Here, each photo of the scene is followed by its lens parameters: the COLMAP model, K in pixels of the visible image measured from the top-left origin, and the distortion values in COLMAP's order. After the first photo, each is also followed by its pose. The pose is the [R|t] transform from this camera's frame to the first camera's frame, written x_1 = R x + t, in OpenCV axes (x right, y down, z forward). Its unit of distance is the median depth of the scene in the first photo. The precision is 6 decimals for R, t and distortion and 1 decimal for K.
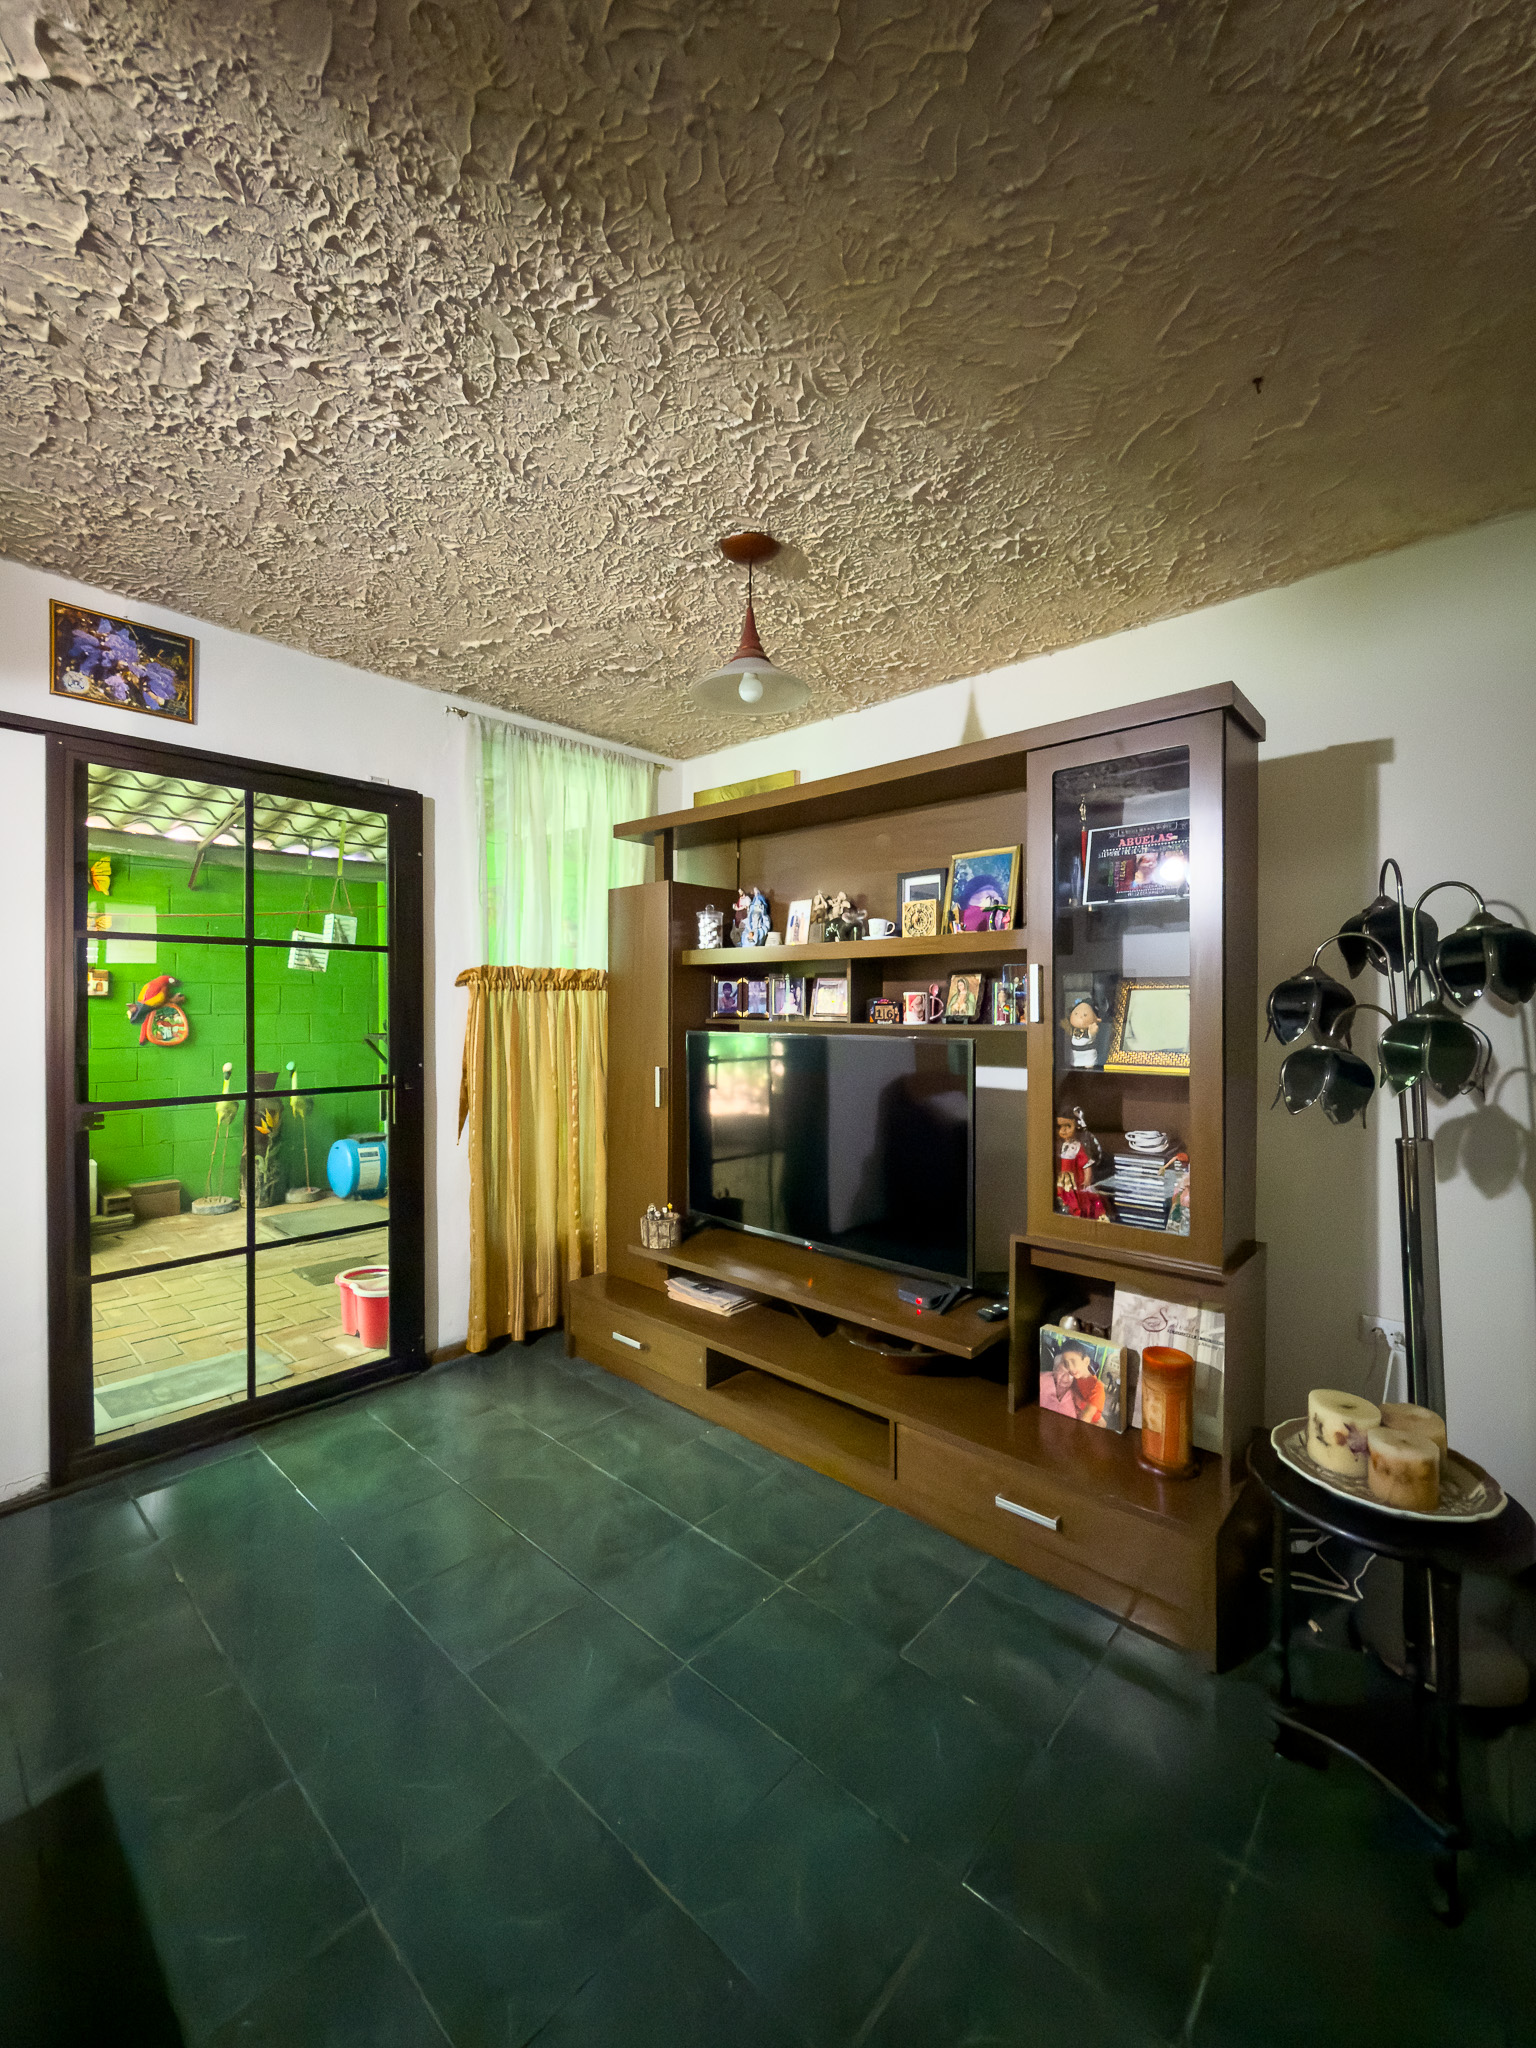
lens RADIAL K [[831.8, 0, 764.1], [0, 831.8, 1019.2], [0, 0, 1]] dist [-0.001462, 0.000109]
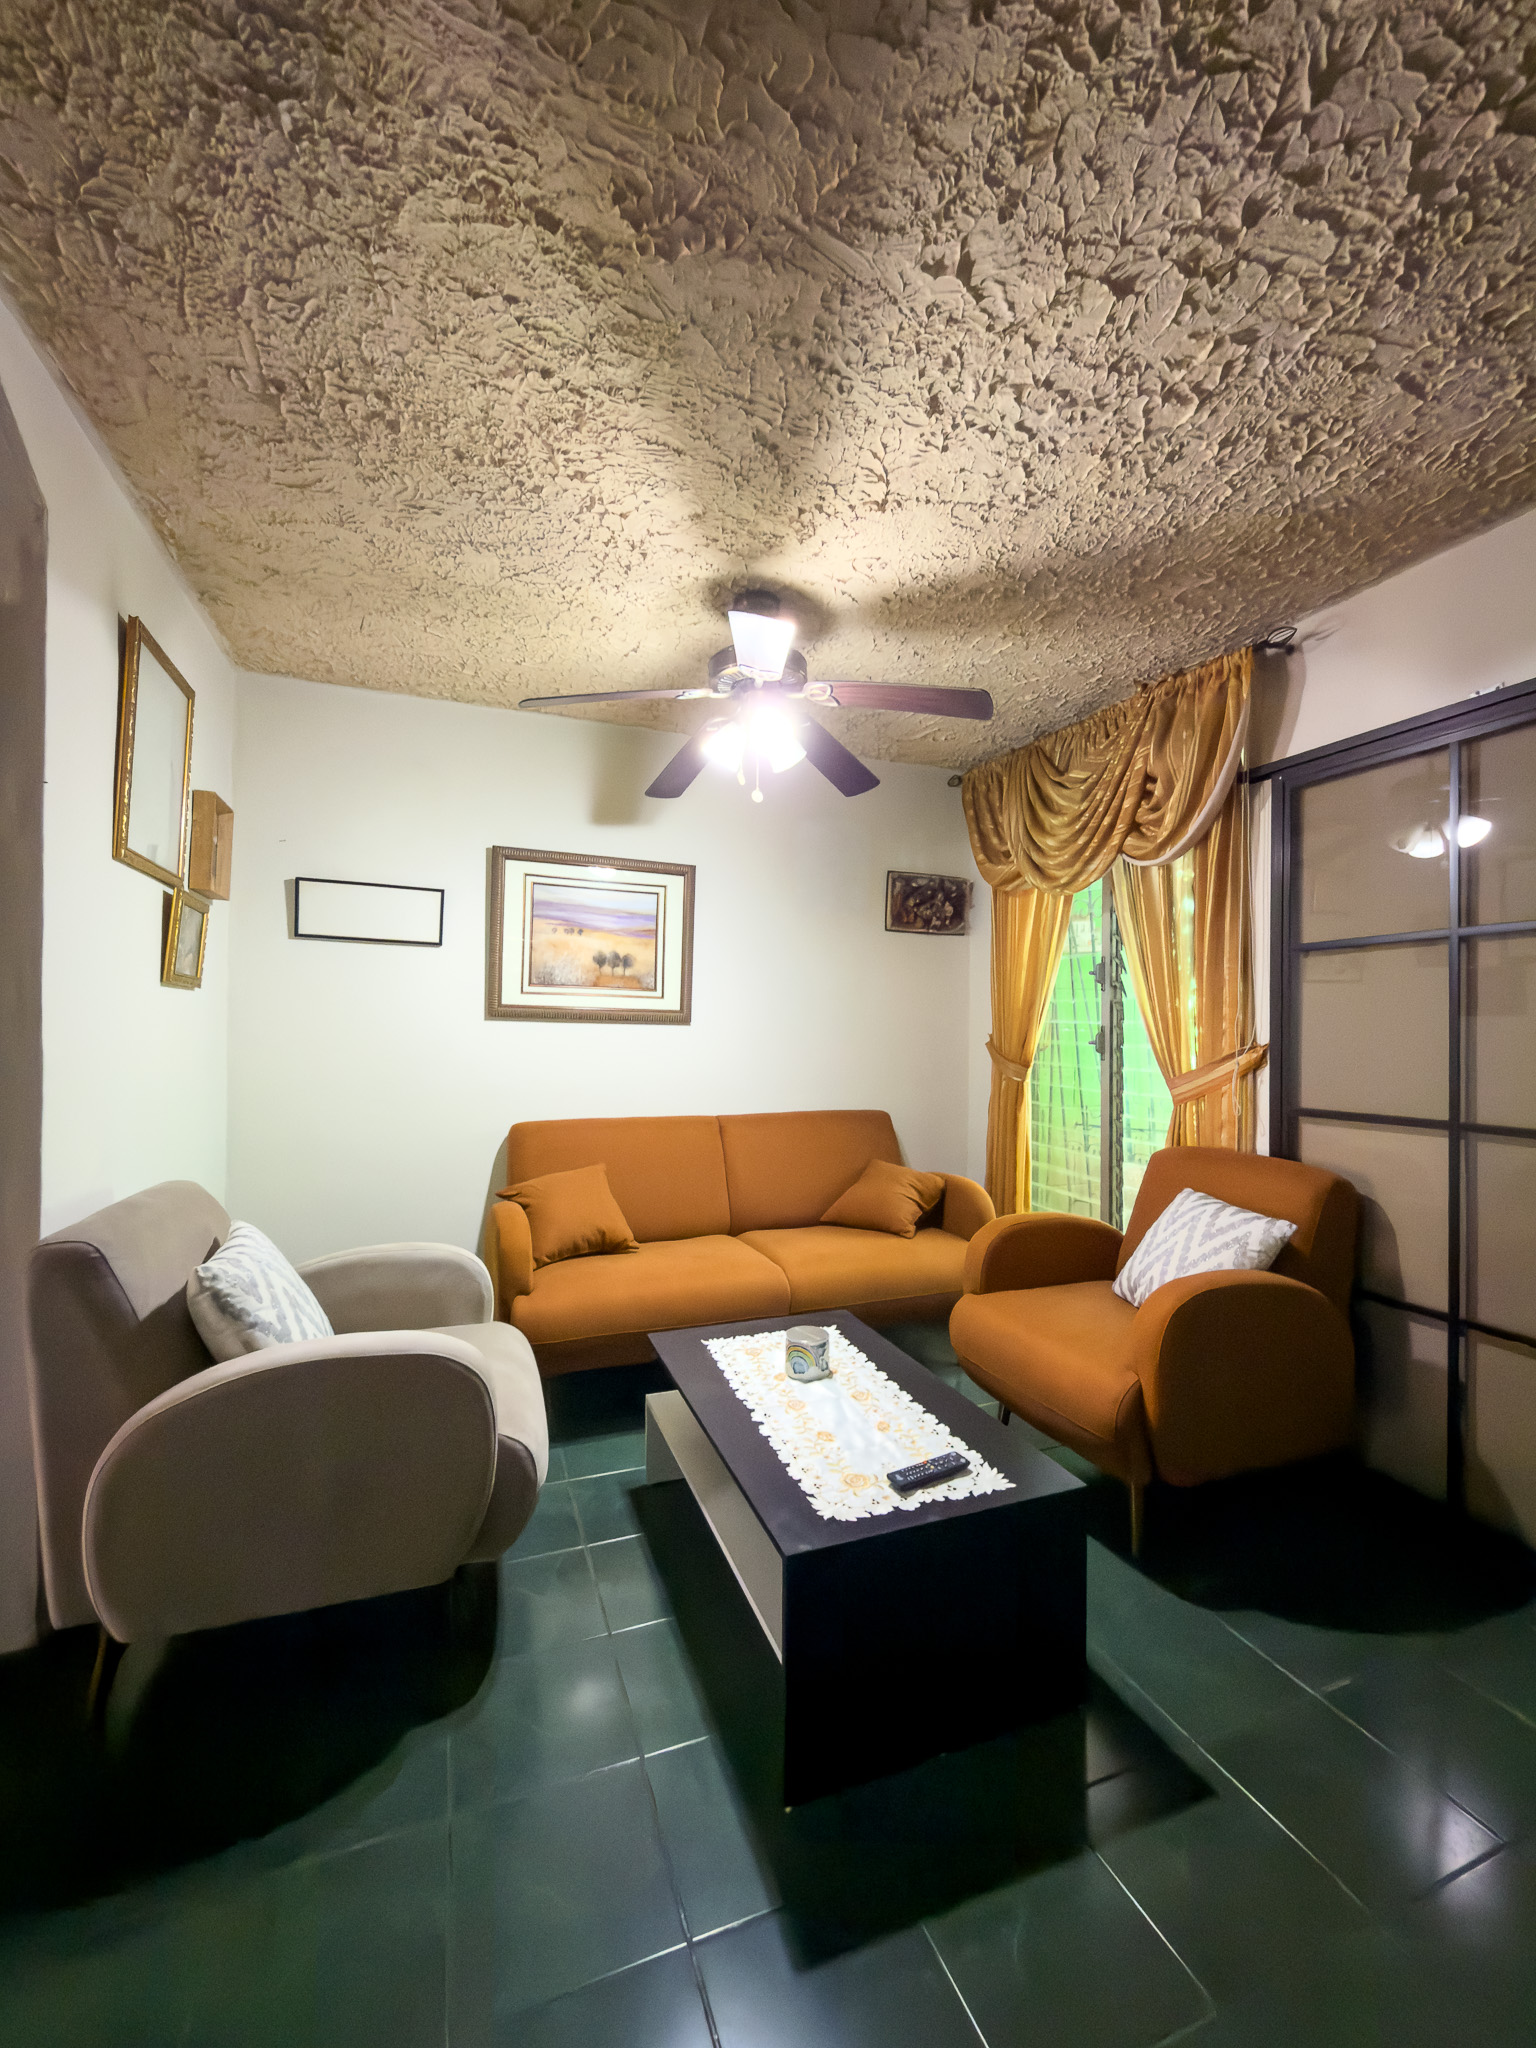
lens RADIAL K [[831.8, 0, 776.5], [0, 831.8, 1026.6], [0, 0, 1]] dist [-0.001462, 0.000109]
pose [[-0.442443, -0.011553, -0.896722, 0.320363], [-0.014491, 0.999879, -0.005732, 0.028267], [0.896680, 0.010459, -0.442556, 1.052266]]
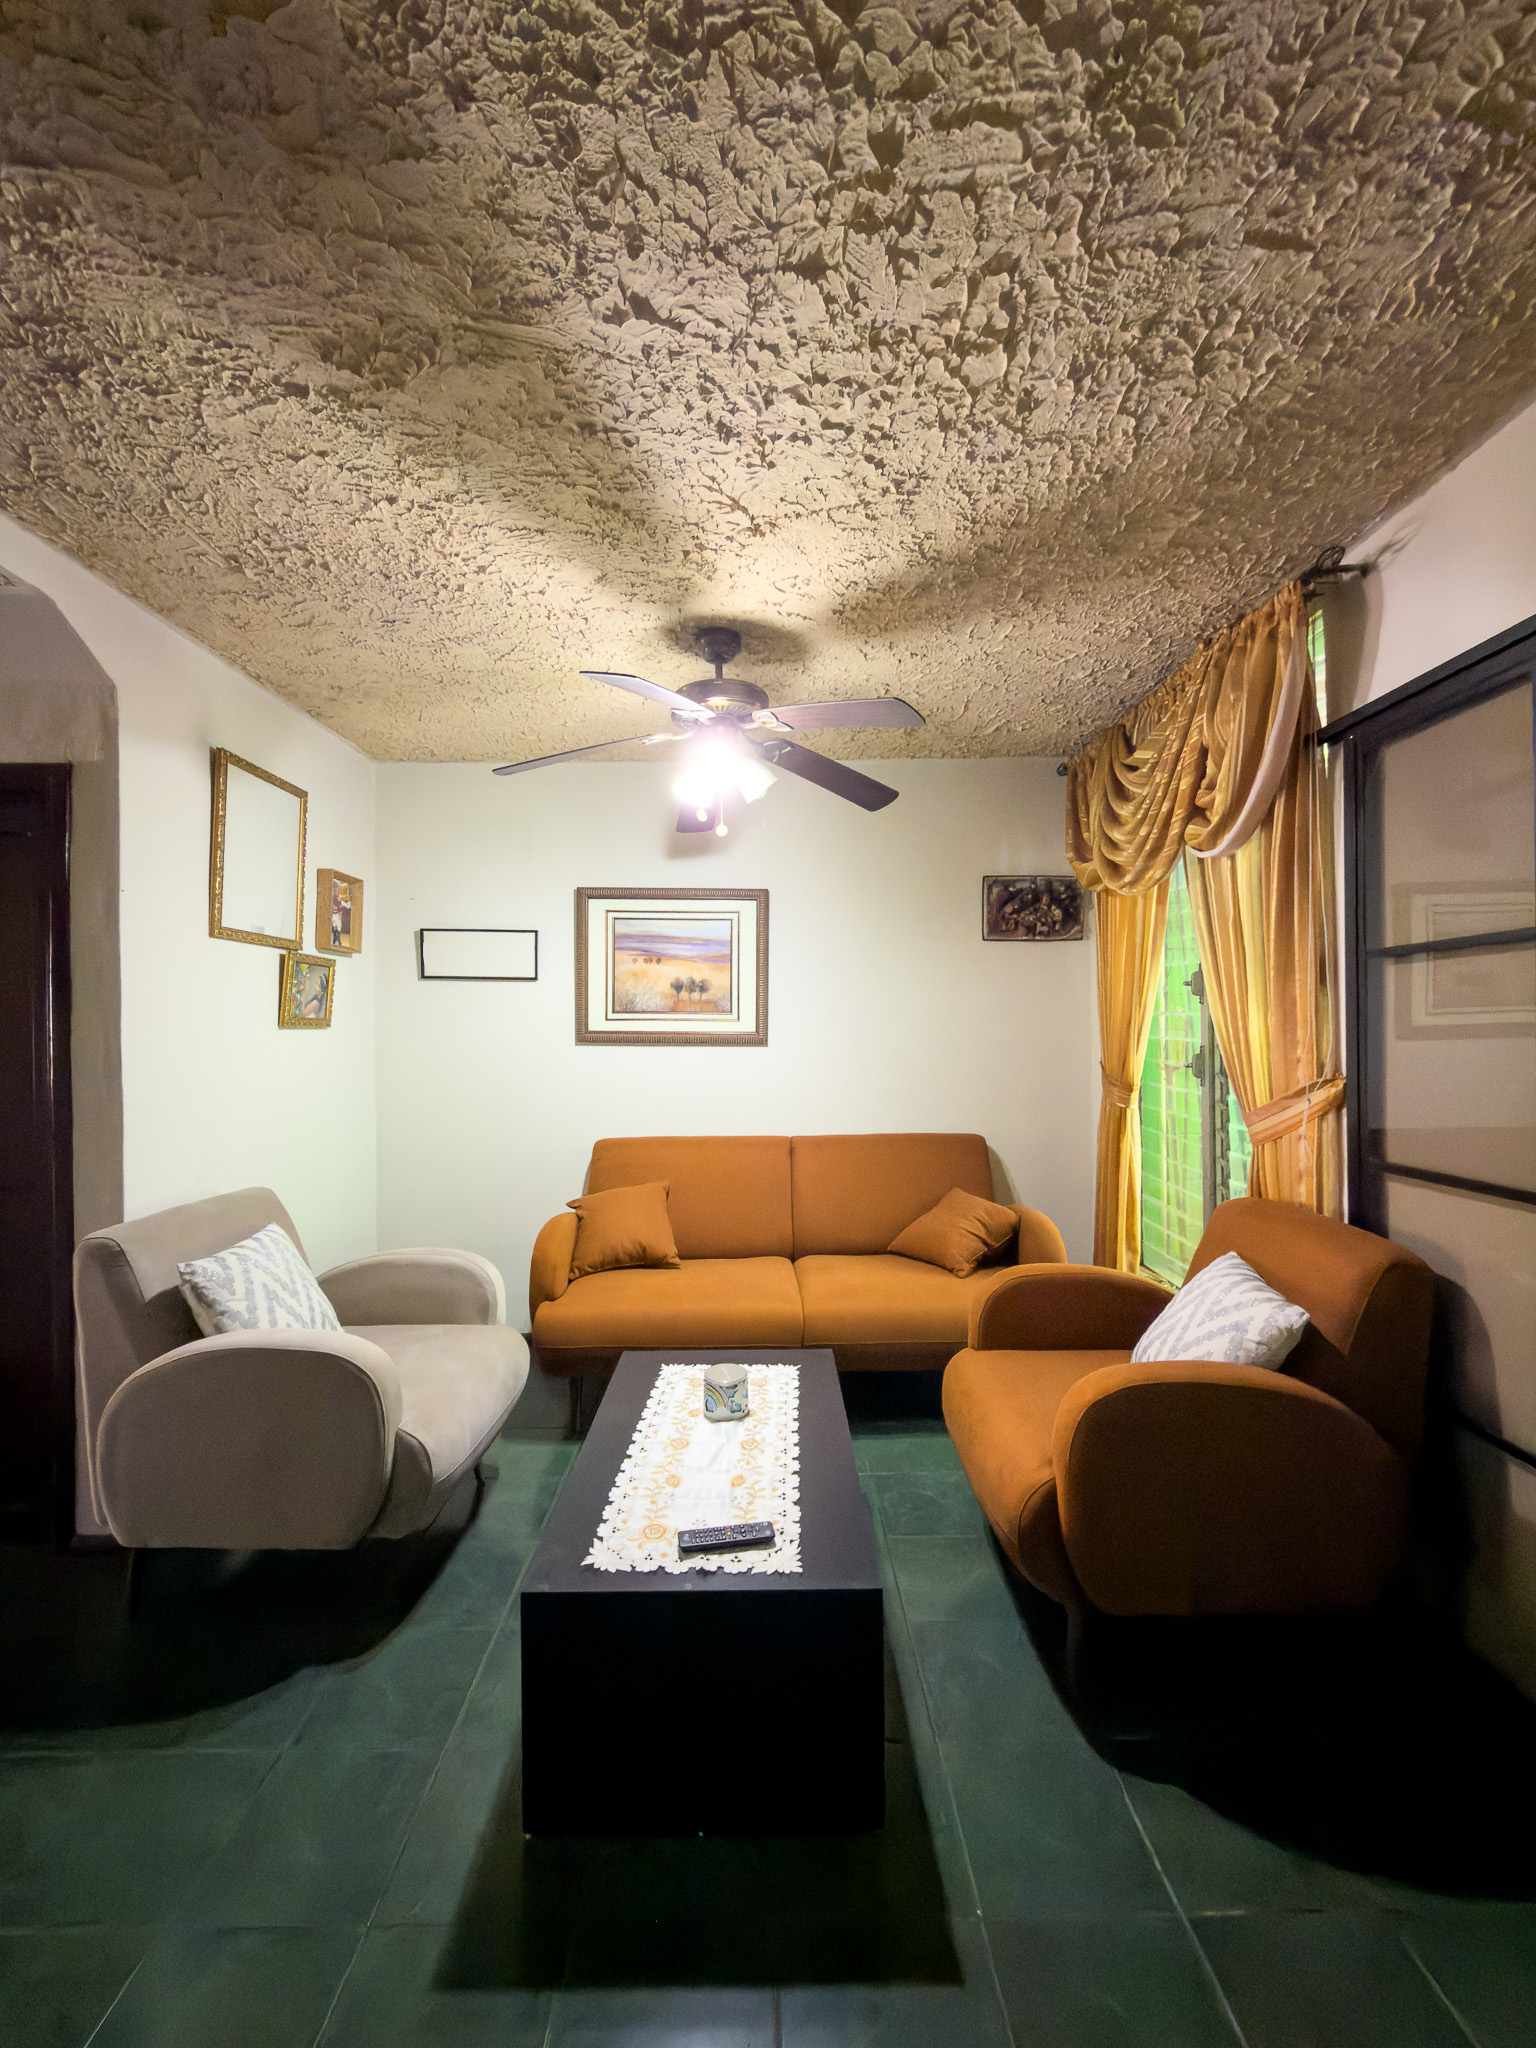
lens RADIAL K [[831.8, 0, 776.1], [0, 831.8, 1023.7], [0, 0, 1]] dist [-0.001462, 0.000109]
pose [[-0.730893, -0.000816, -0.682492, -0.123809], [0.002261, 0.999991, -0.003617, -0.051806], [0.682488, -0.004187, -0.730884, 1.626122]]
